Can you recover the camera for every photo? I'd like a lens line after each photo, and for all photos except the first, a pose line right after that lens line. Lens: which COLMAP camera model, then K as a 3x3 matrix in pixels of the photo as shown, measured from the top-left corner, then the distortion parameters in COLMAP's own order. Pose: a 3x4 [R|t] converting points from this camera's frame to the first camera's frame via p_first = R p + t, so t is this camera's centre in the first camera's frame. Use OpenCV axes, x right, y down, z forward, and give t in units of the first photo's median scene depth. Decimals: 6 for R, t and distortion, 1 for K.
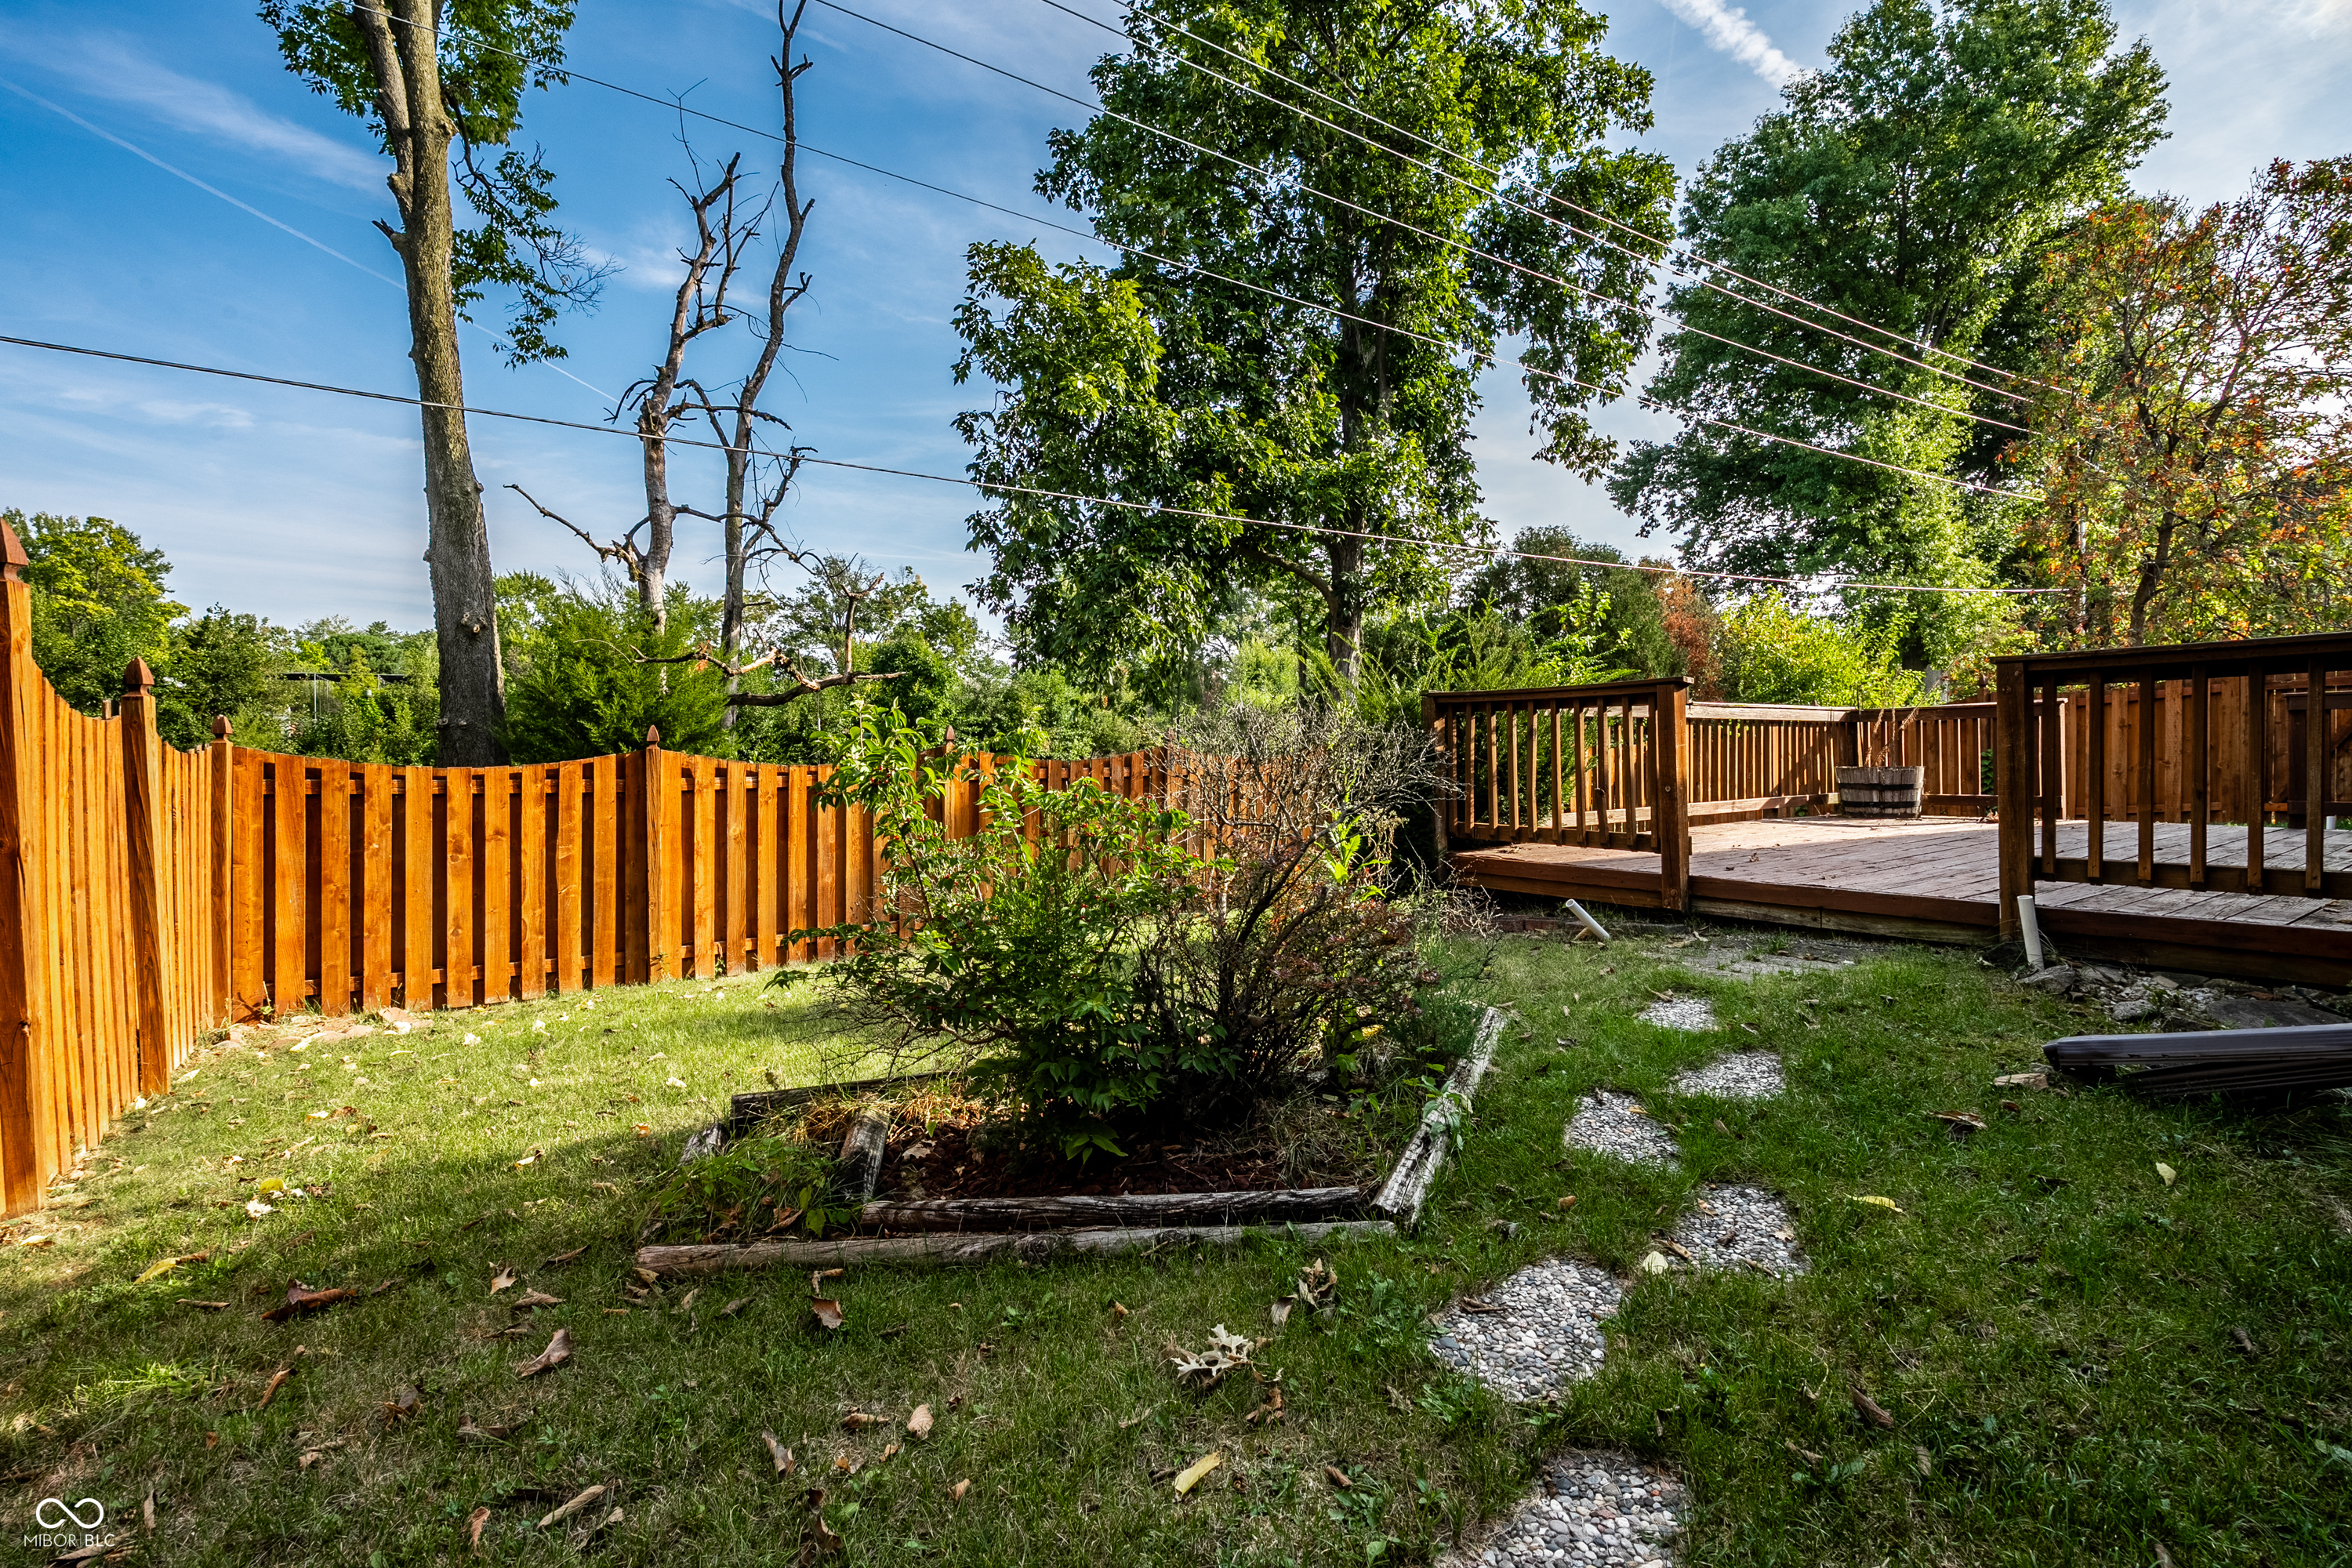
lens RADIAL K [[1035.6, 0, 1178.9], [0, 1035.6, 767.5], [0, 0, 1]] dist [0.000077, -0.000240]
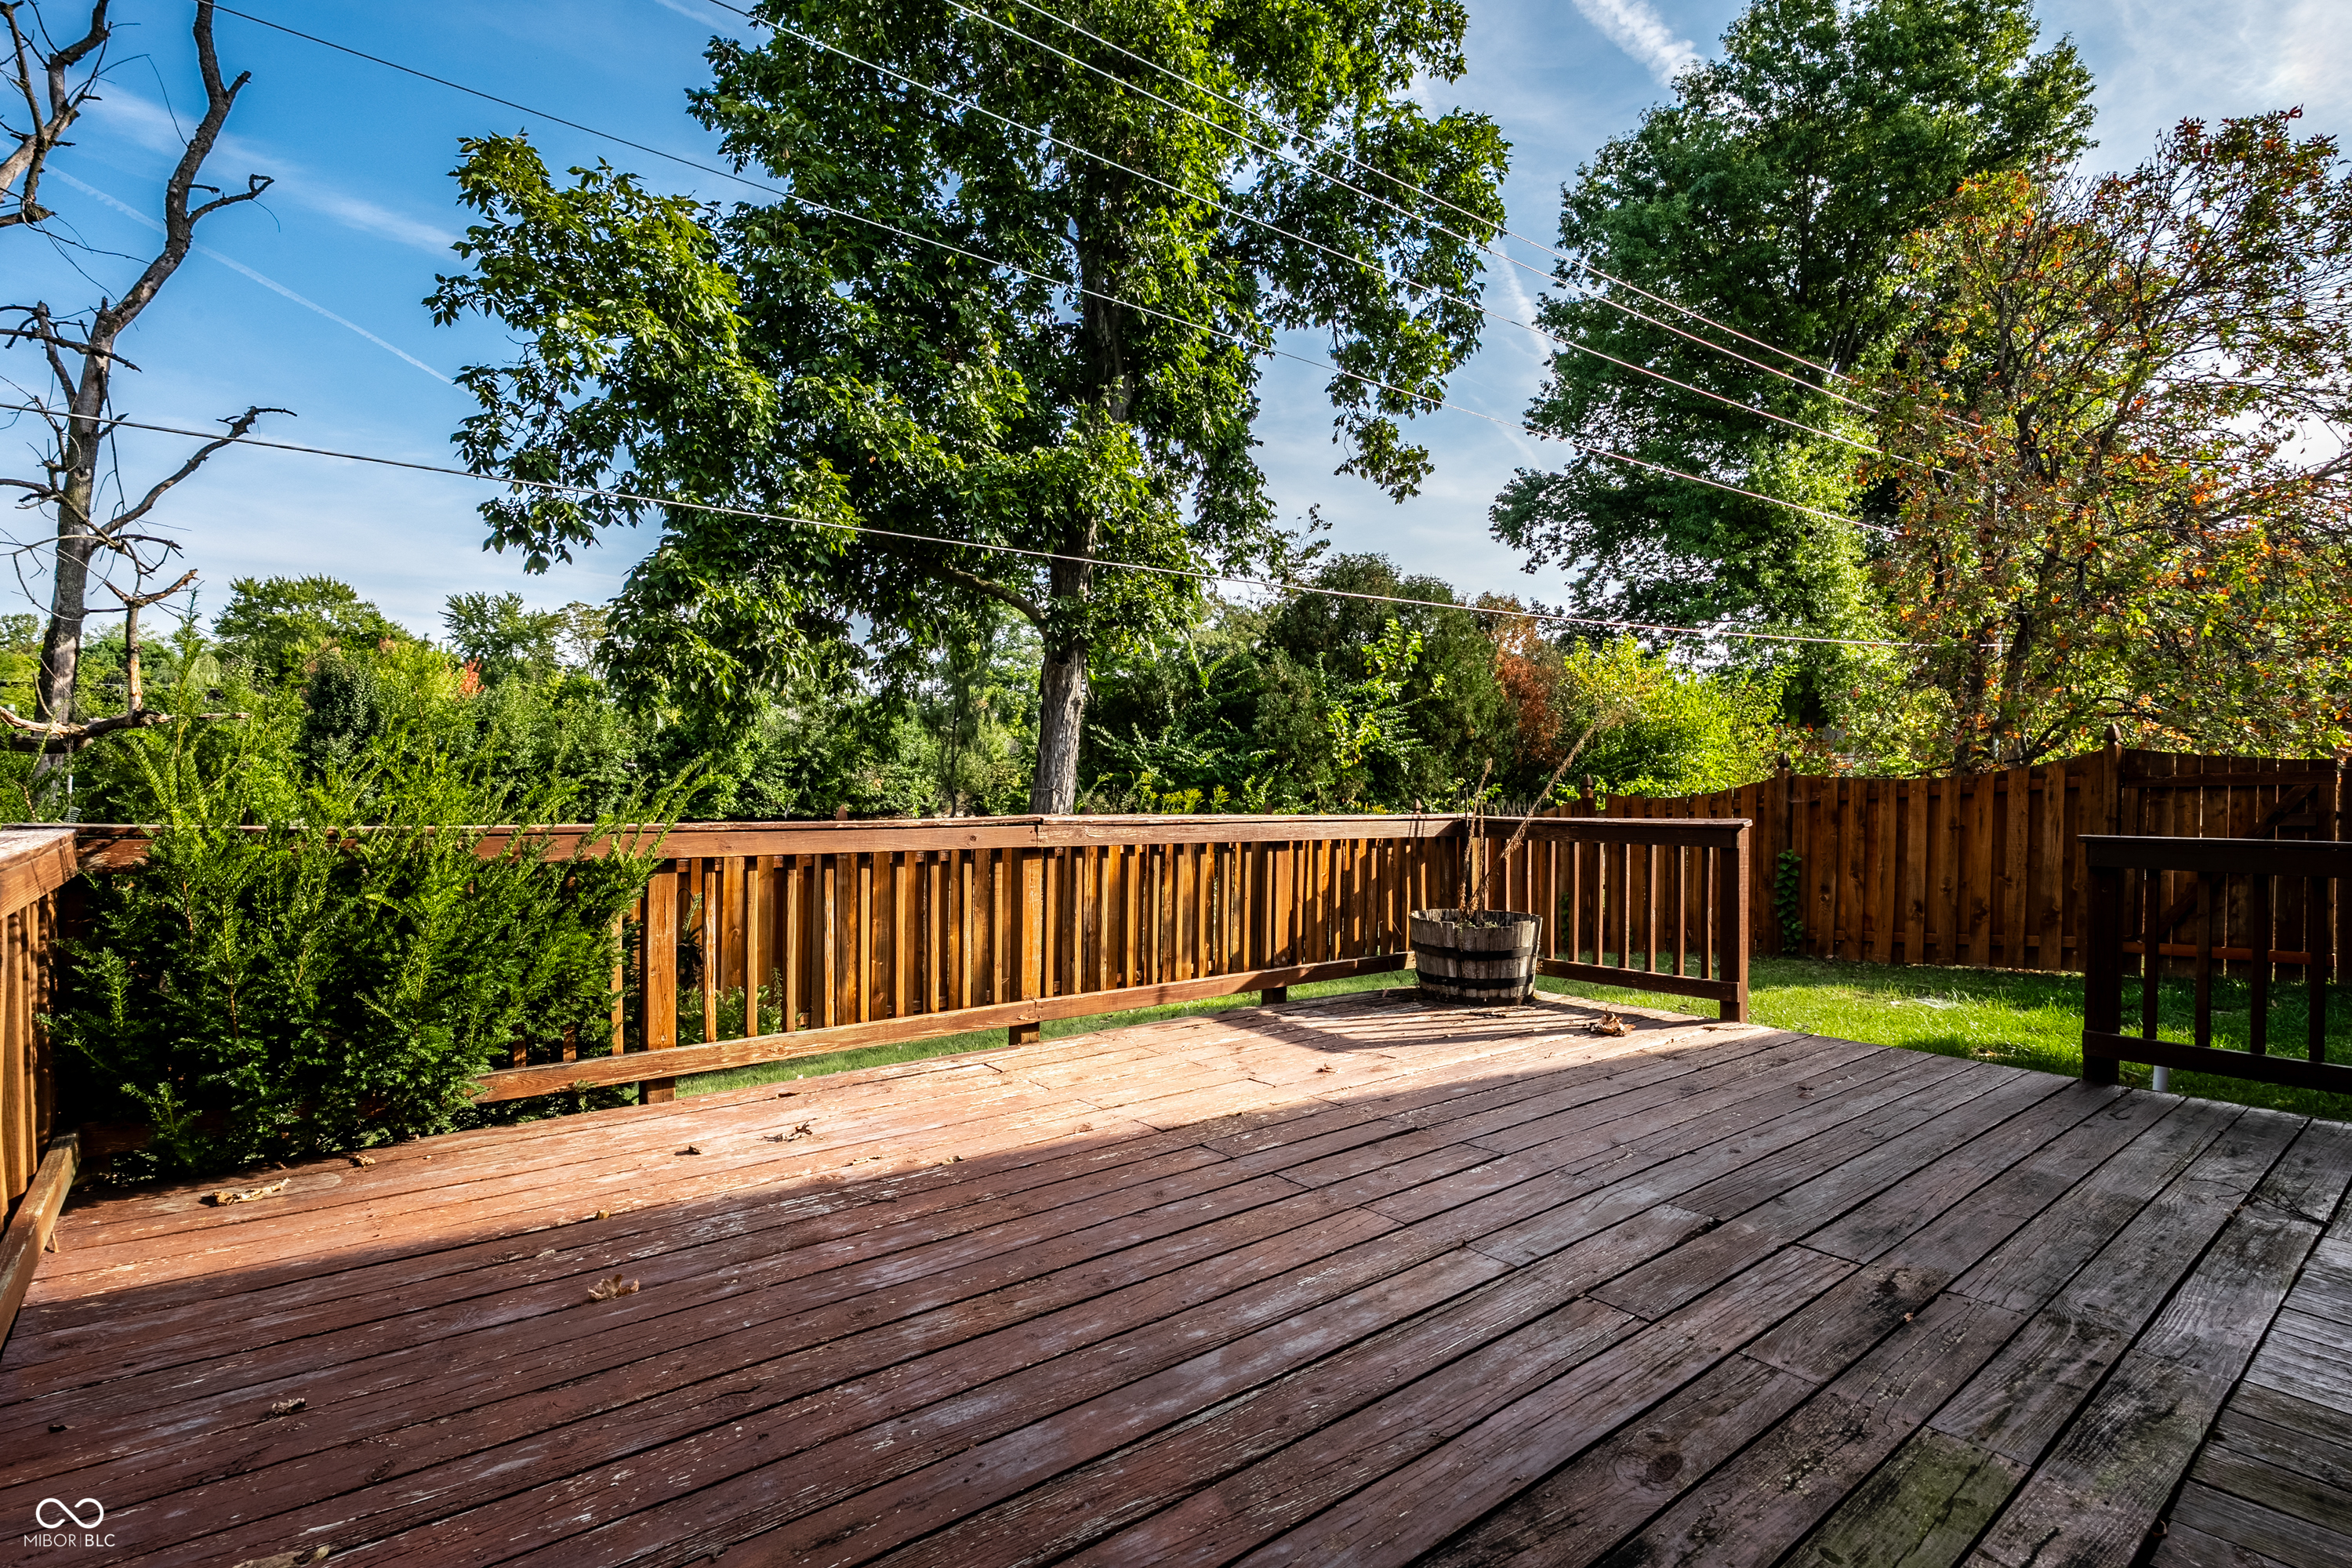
lens RADIAL K [[1071.7, 0, 1120.4], [0, 1071.7, 800.8], [0, 0, 1]] dist [-0.005055, 0.000559]
pose [[0.999505, 0.026830, 0.016399, 0.109948], [-0.026795, 0.999638, -0.002378, -0.015185], [-0.016457, 0.001938, 0.999863, 0.087942]]
